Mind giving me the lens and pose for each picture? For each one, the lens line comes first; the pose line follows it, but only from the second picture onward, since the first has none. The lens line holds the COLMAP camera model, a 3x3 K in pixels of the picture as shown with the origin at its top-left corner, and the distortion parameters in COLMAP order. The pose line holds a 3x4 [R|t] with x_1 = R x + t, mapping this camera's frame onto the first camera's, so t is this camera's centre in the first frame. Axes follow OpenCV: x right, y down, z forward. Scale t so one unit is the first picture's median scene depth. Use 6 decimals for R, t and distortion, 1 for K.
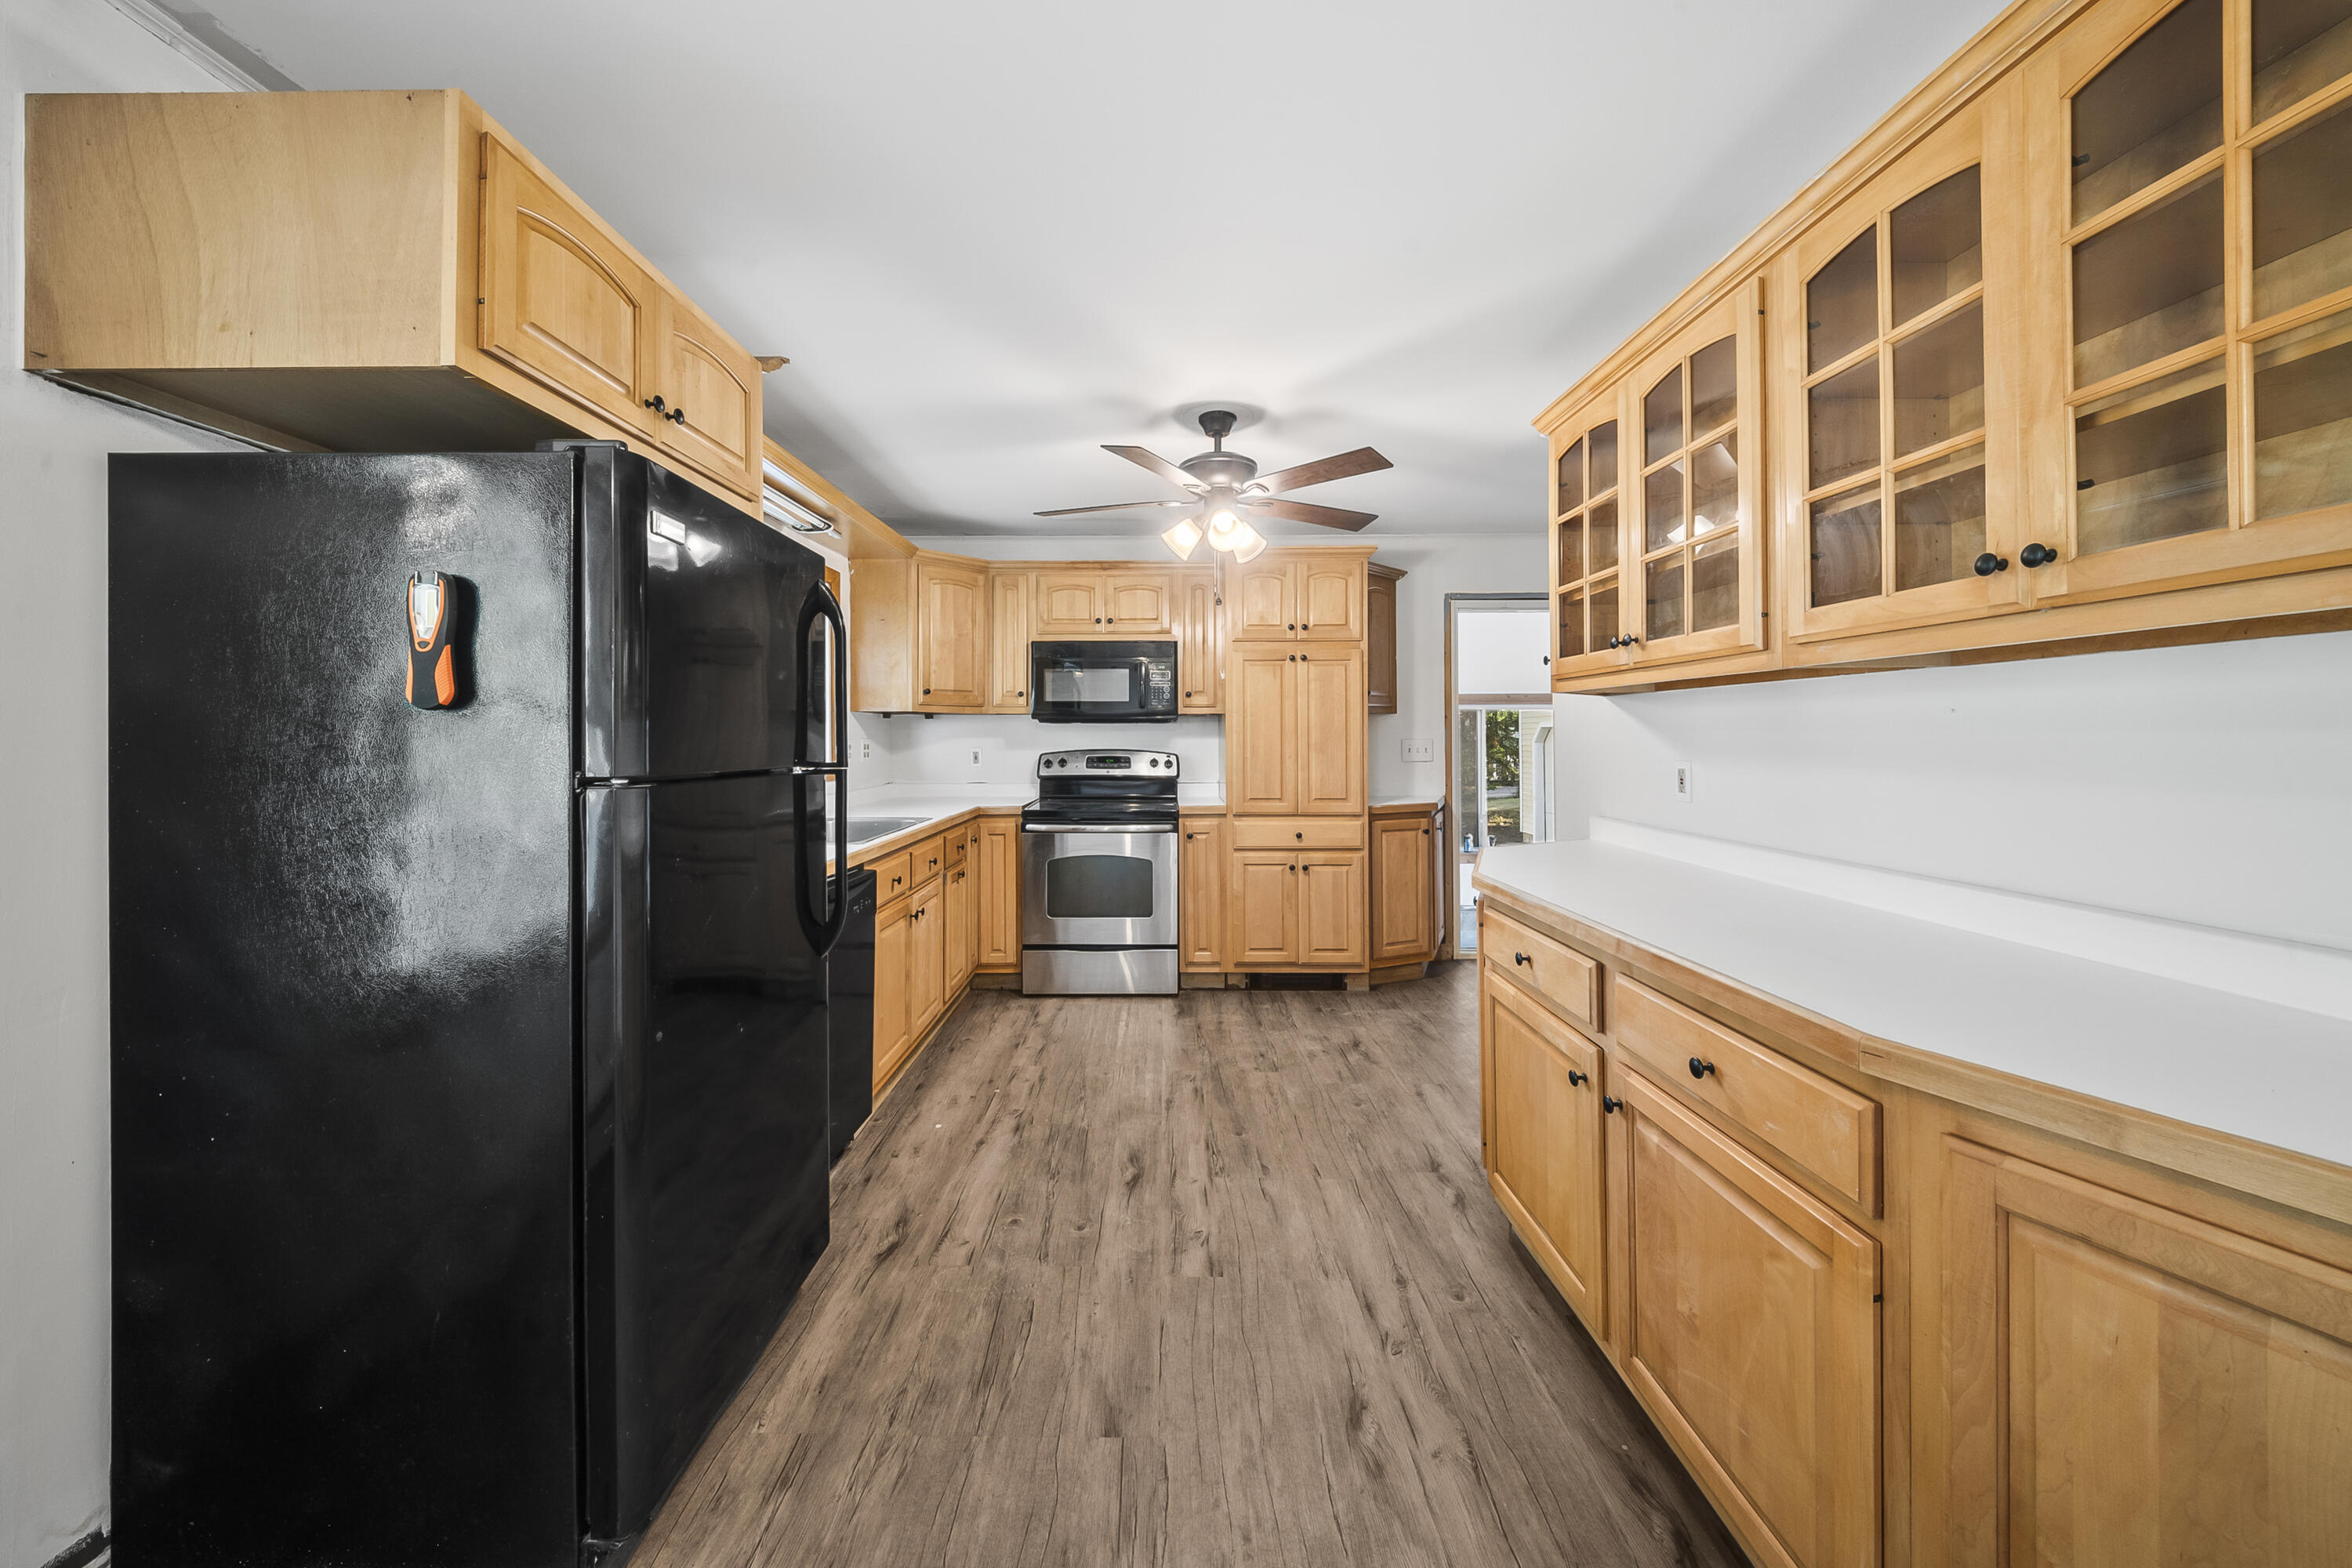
lens RADIAL K [[834.4, 0, 1164.1], [0, 834.4, 732.5], [0, 0, 1]] dist [0.003460, -0.003825]
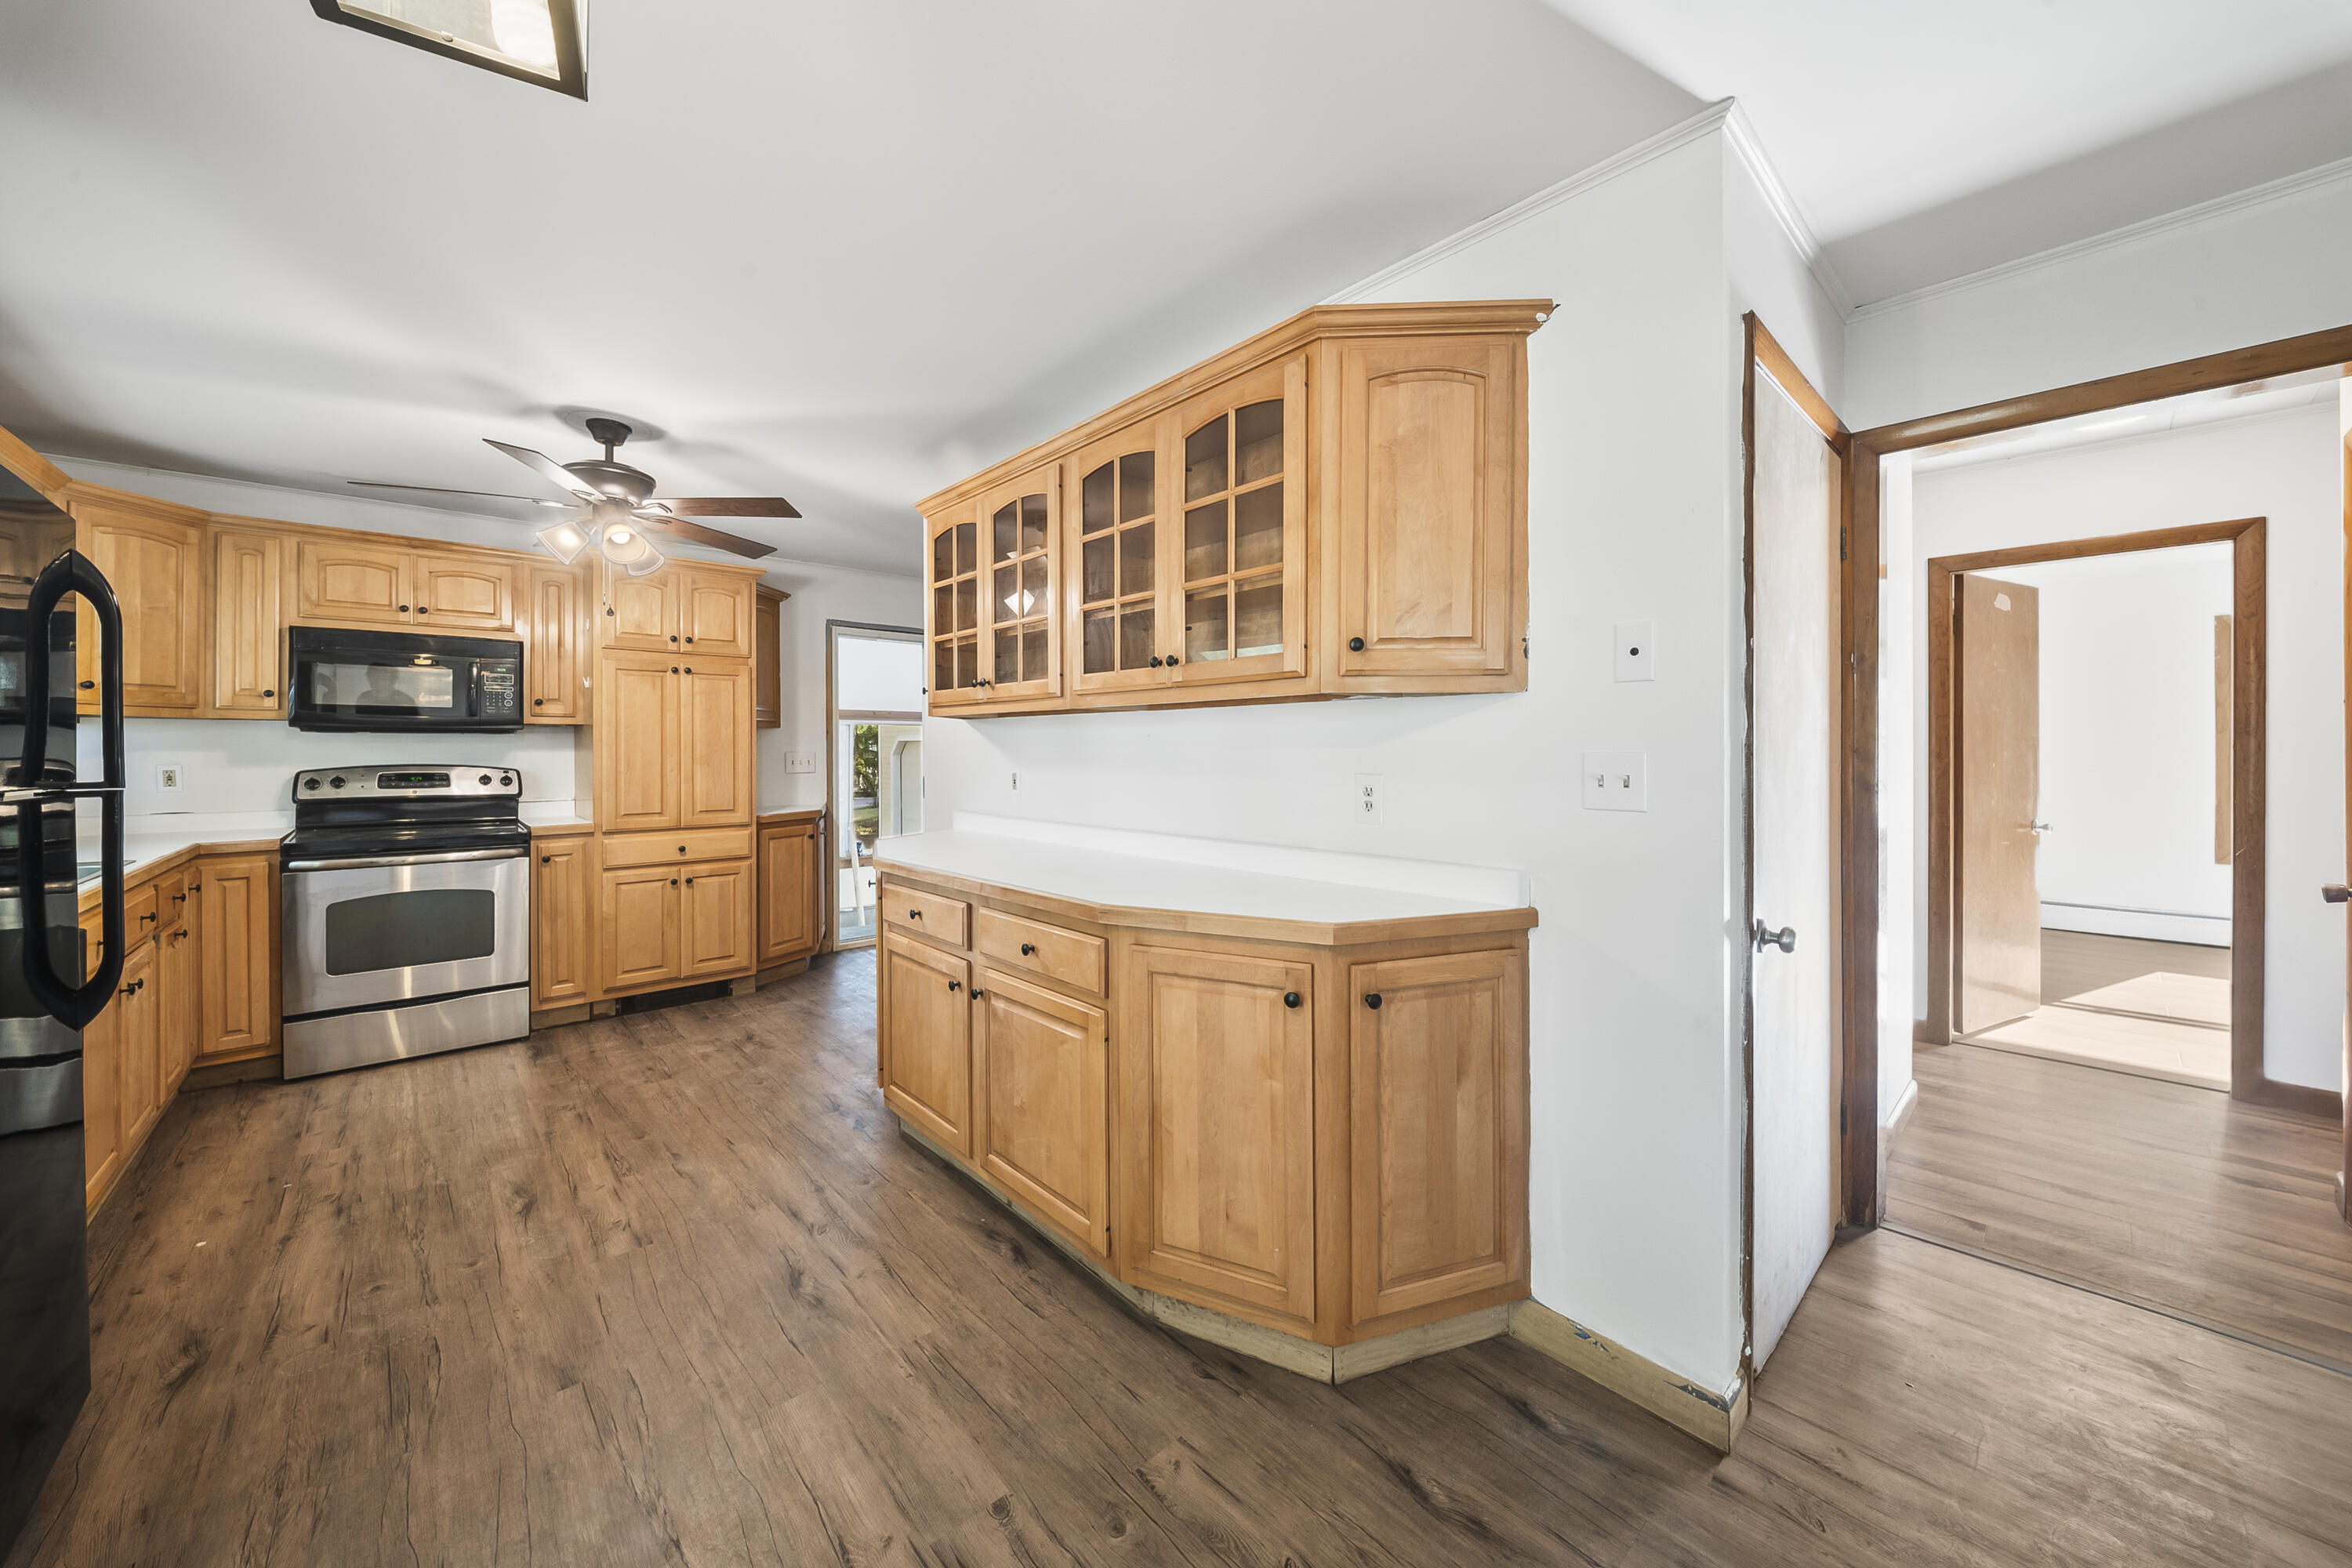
lens RADIAL K [[834.4, 0, 1162.0], [0, 834.4, 751.2], [0, 0, 1]] dist [0.003460, -0.003825]
pose [[0.740679, 0.000503, 0.671859, -0.108437], [-0.004709, 0.999979, 0.004442, -0.000516], [-0.671843, -0.006454, 0.740666, -0.160628]]
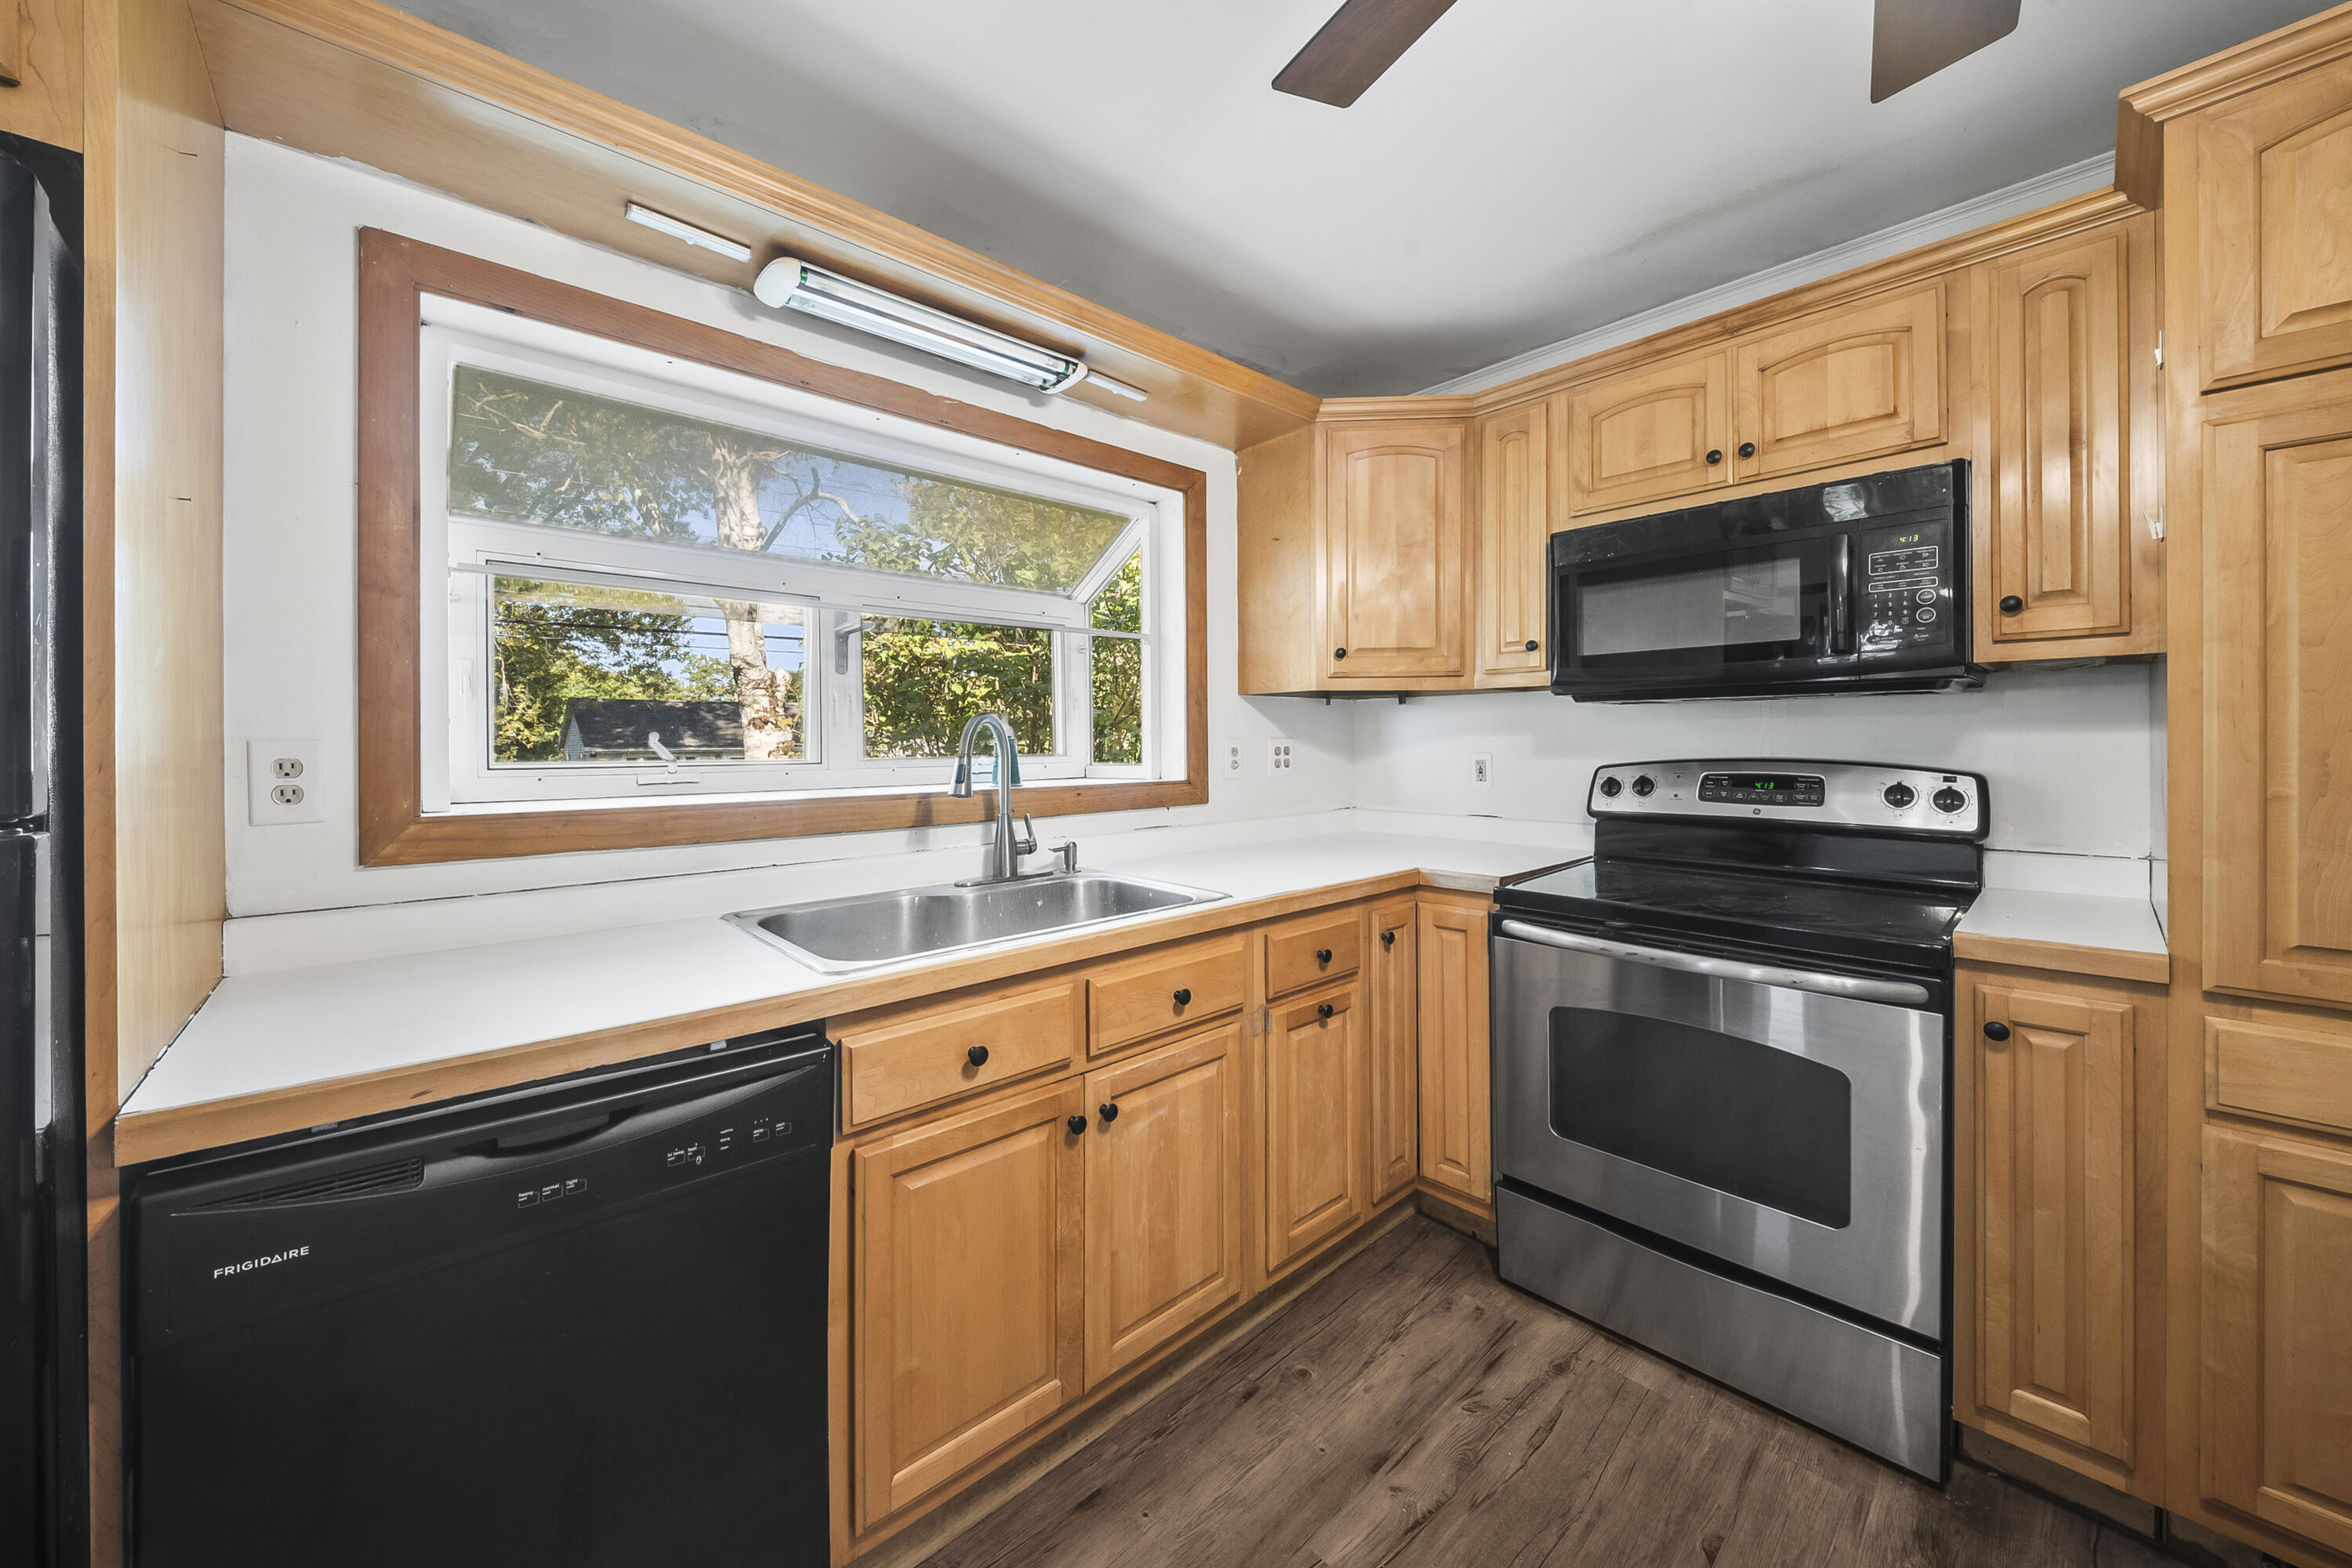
lens RADIAL K [[834.4, 0, 1174.7], [0, 834.4, 745.5], [0, 0, 1]] dist [0.003460, -0.003825]
pose [[0.670810, 0.001533, -0.741627, 0.073981], [0.010181, 0.999885, 0.011276, 0.007574], [0.741559, -0.015115, 0.670717, 0.708971]]
